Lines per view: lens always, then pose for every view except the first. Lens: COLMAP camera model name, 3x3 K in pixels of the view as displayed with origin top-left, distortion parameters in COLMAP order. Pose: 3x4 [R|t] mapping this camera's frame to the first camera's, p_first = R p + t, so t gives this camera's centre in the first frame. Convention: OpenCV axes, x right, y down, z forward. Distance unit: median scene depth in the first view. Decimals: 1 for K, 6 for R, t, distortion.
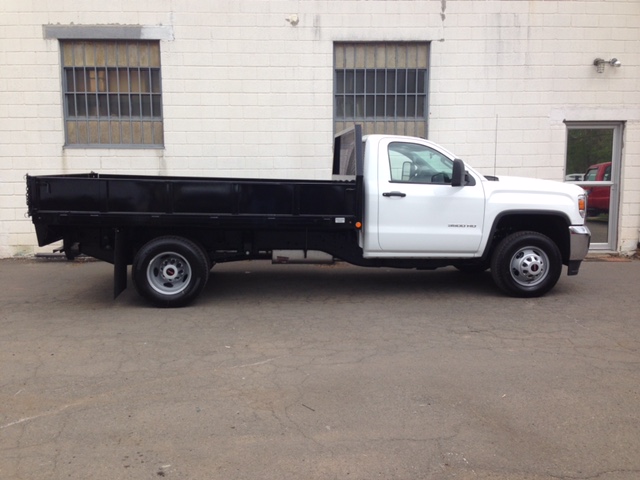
lens RADIAL K [[587.3, 0, 317.9], [0, 587.3, 241.3], [0, 0, 1]] dist [0.149197, -0.253316]
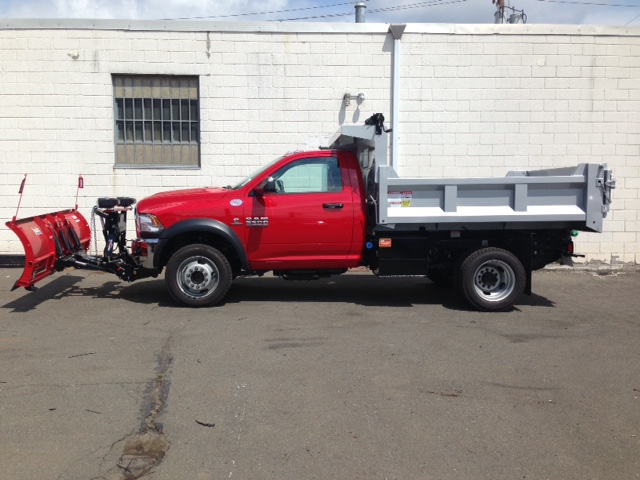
lens RADIAL K [[587.3, 0, 317.9], [0, 587.3, 241.3], [0, 0, 1]] dist [0.149197, -0.253316]
pose [[0.999944, 0.008690, -0.006119, 0.425420], [-0.008907, 0.999303, -0.036265, 0.019959], [0.005800, 0.036318, 0.999323, -0.122464]]
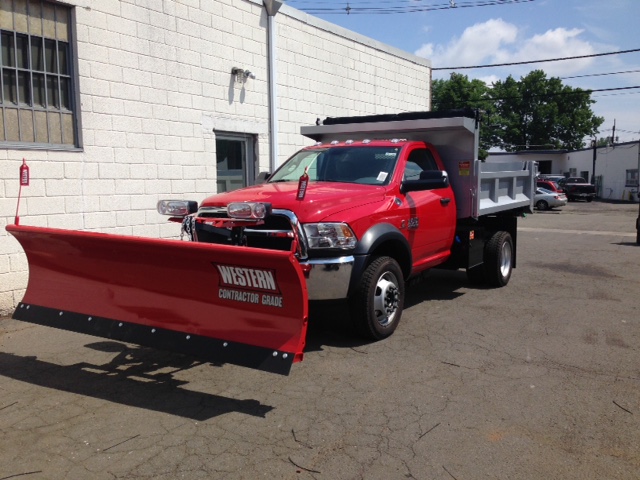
lens RADIAL K [[587.3, 0, 317.9], [0, 587.3, 241.3], [0, 0, 1]] dist [0.149197, -0.253316]
pose [[0.598841, -0.081671, 0.796693, -0.241766], [0.095780, 0.994950, 0.030000, -0.041864], [-0.795120, 0.058342, 0.603640, 0.334506]]
